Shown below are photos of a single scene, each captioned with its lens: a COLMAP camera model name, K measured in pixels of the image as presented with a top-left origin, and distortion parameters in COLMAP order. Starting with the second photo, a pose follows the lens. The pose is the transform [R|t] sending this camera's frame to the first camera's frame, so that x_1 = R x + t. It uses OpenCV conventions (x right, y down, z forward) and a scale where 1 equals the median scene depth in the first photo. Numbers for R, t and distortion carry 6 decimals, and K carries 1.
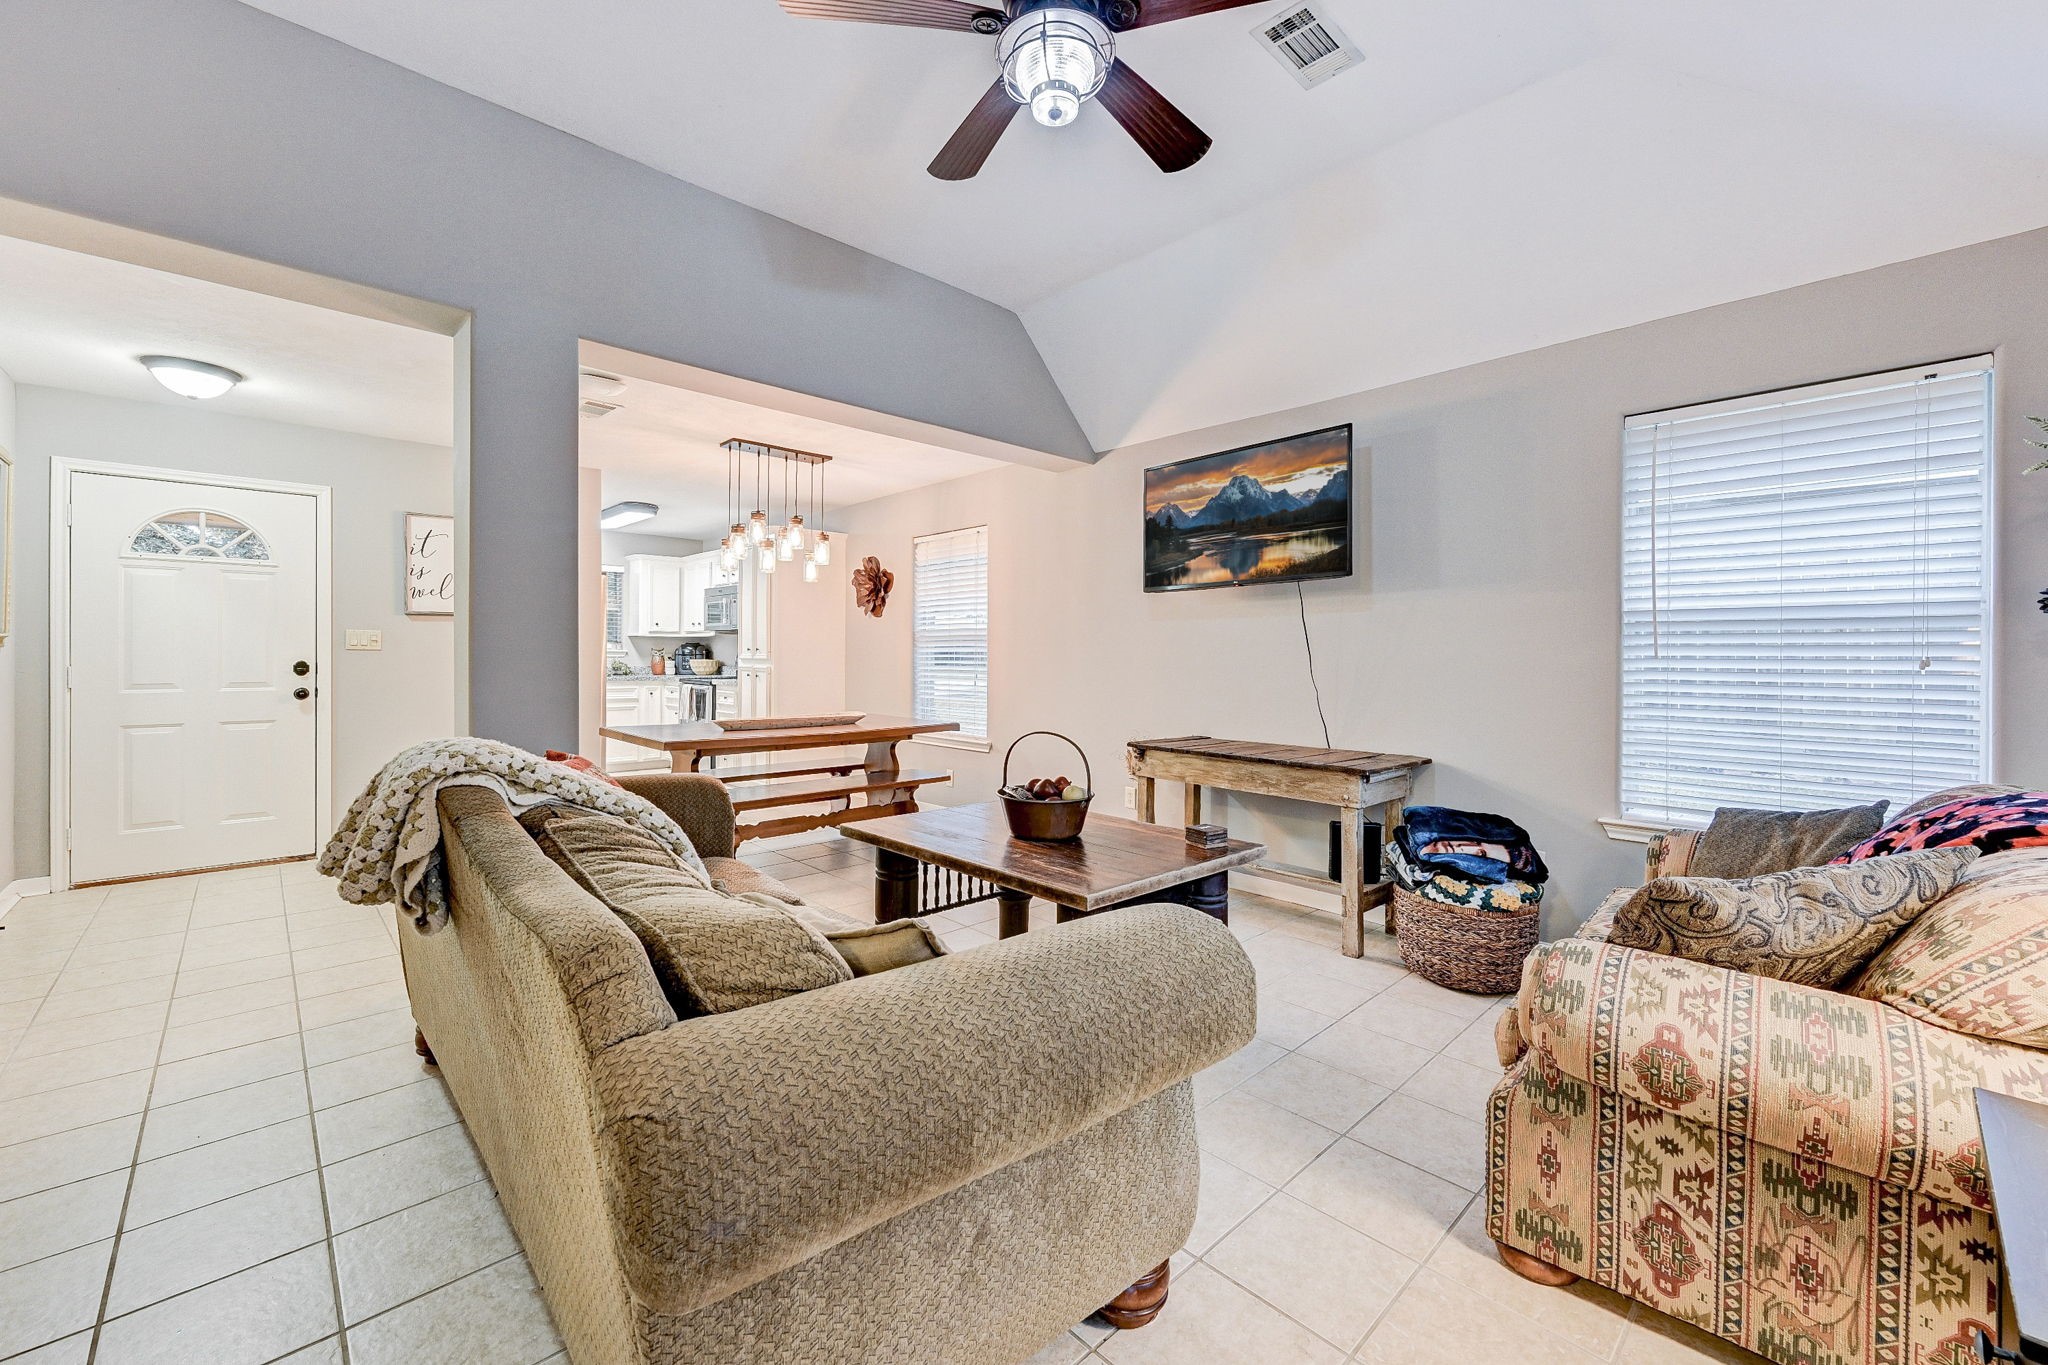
lens RADIAL K [[814.8, 0, 1026.6], [0, 814.8, 661.7], [0, 0, 1]] dist [0.001444, 0.000322]
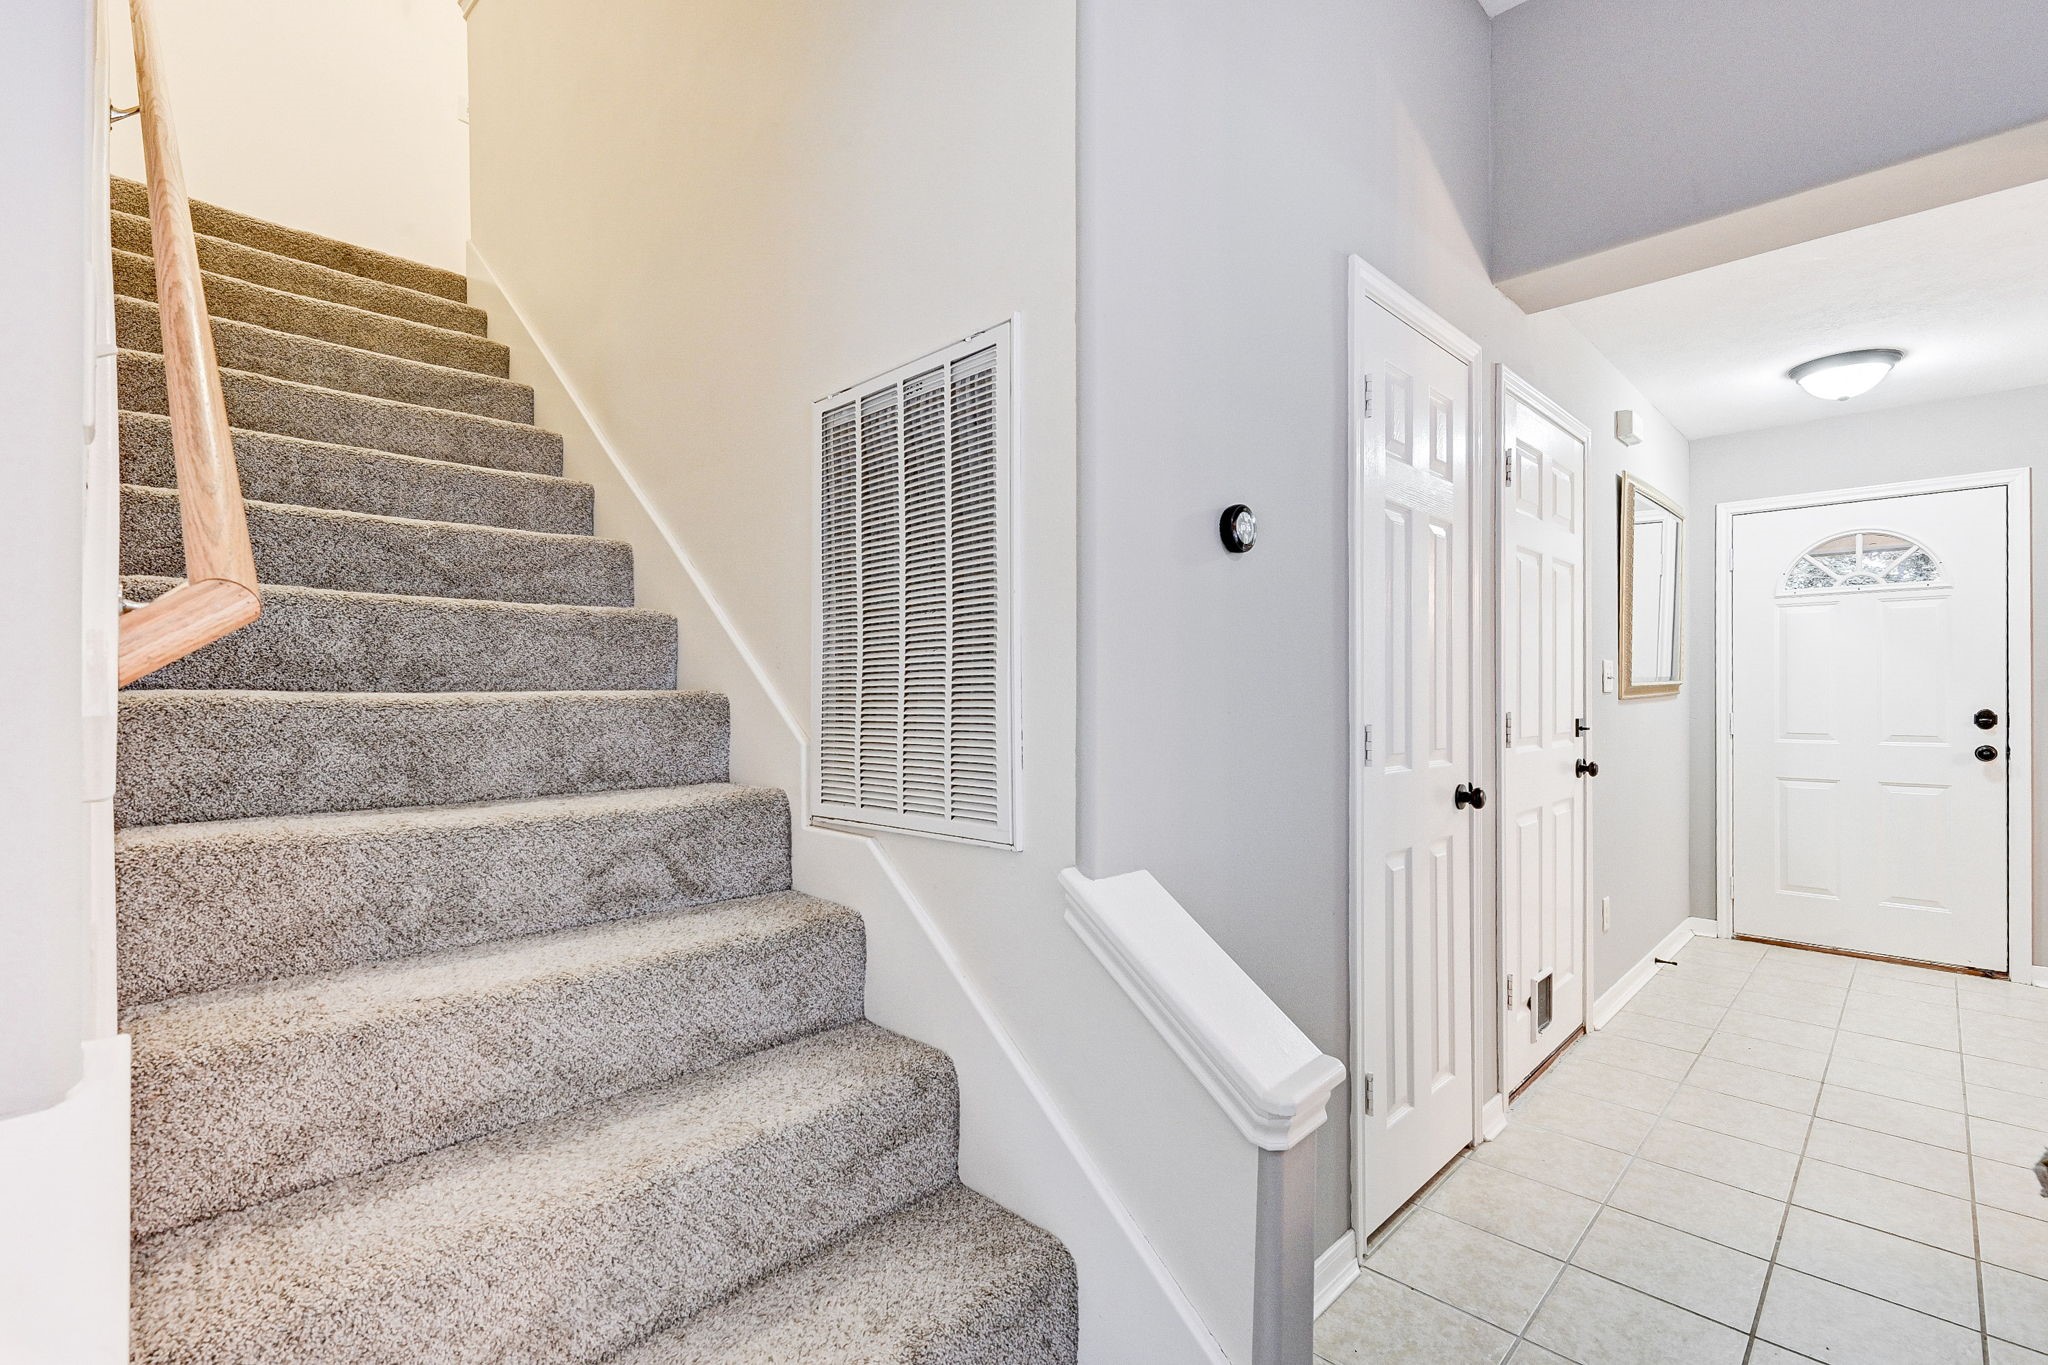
lens RADIAL K [[909.4, 0, 1027.1], [0, 909.4, 691.0], [0, 0, 1]] dist [0.000693, 0.000020]
pose [[0.026501, -0.007517, -0.999621, -0.240833], [-0.005344, 0.999956, -0.007661, -0.020441], [0.999635, 0.005545, 0.026460, 0.306312]]
